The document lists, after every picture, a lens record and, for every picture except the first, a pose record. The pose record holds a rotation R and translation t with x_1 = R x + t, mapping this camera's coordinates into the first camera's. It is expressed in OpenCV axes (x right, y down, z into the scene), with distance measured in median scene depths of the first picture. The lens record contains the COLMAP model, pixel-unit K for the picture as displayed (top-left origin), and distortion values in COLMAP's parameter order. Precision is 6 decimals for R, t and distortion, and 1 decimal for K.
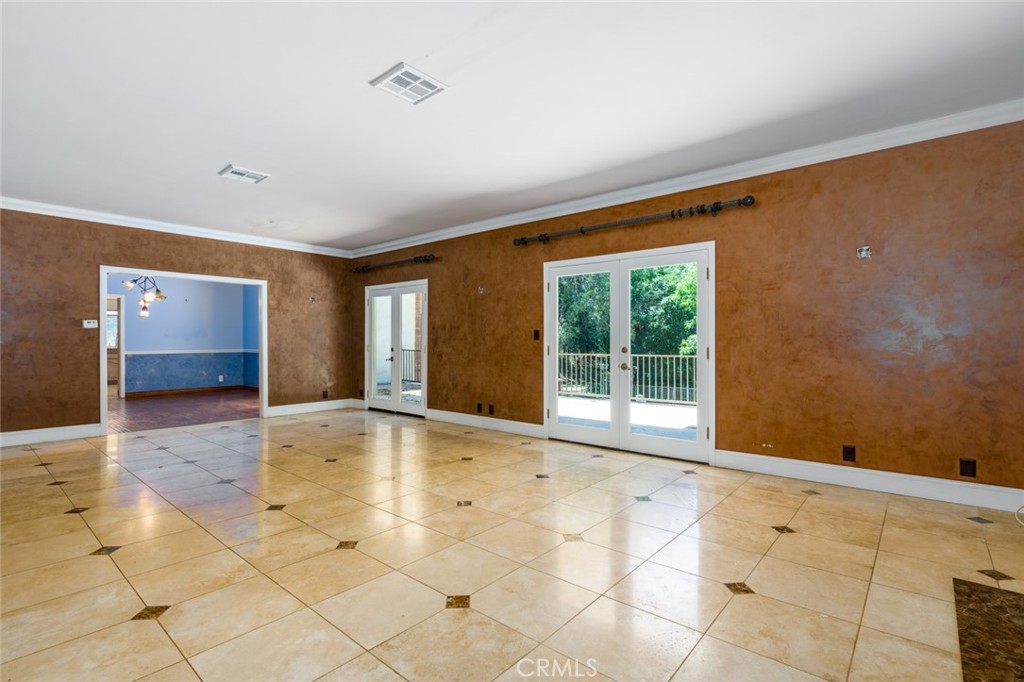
lens RADIAL K [[486.0, 0, 513.9], [0, 486.0, 342.5], [0, 0, 1]] dist [-0.012480, 0.000873]
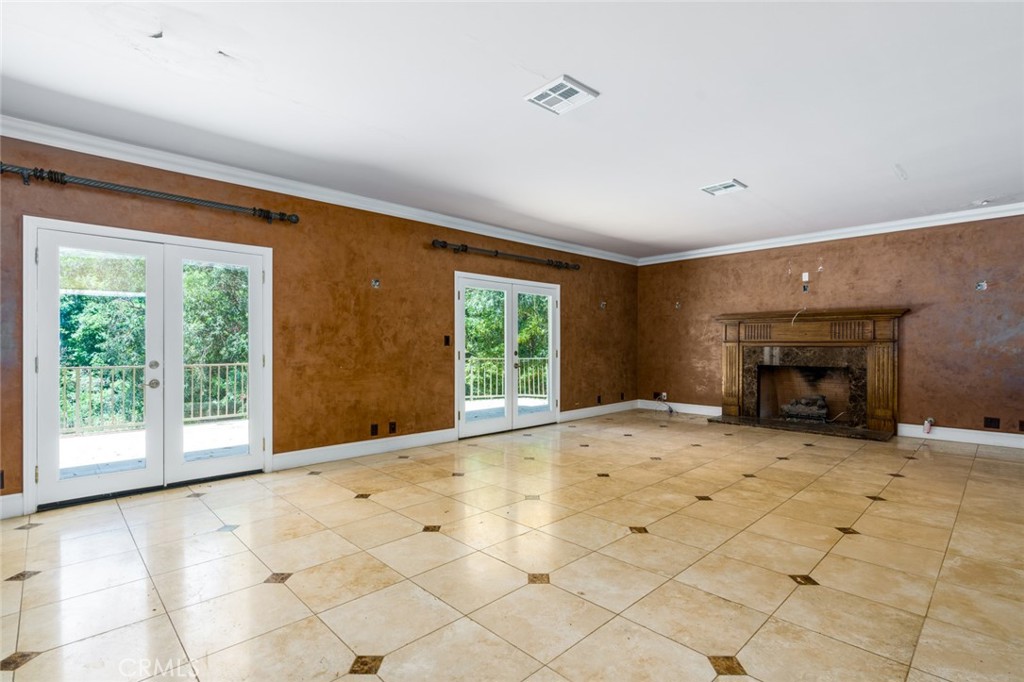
lens RADIAL K [[486.0, 0, 513.9], [0, 486.0, 342.5], [0, 0, 1]] dist [-0.012480, 0.000873]
pose [[0.092871, 0.006017, 0.995660, -0.897677], [0.005725, 0.999962, -0.006578, -0.003843], [-0.995662, 0.006311, 0.092833, 0.730506]]
